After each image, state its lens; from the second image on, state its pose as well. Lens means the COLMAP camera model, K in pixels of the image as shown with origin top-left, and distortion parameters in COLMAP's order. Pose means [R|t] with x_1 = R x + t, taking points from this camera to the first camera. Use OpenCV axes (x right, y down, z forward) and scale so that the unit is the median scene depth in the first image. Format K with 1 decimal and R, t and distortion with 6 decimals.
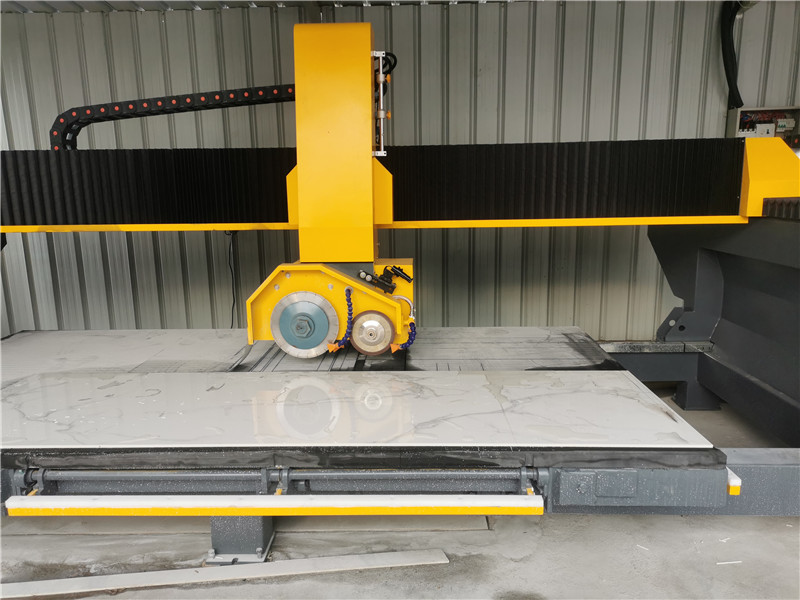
lens RADIAL K [[617.7, 0, 395.6], [0, 617.7, 297.4], [0, 0, 1]] dist [0.054372, -0.043642]
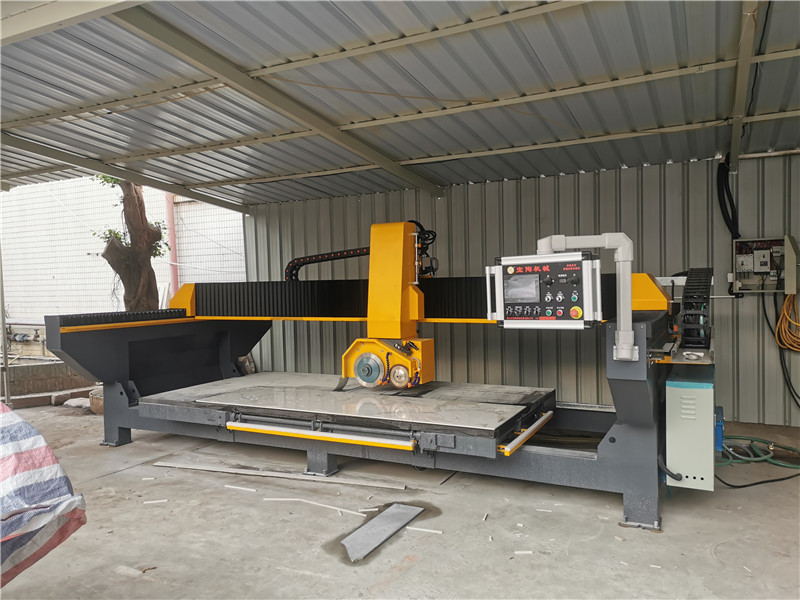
lens RADIAL K [[617.7, 0, 392.6], [0, 617.7, 301.2], [0, 0, 1]] dist [0.054372, -0.043642]
pose [[0.899518, 0.010377, -0.436760, 0.707918], [-0.073283, 0.989137, -0.127428, 0.067032], [0.430694, 0.146631, 0.890507, -0.676099]]
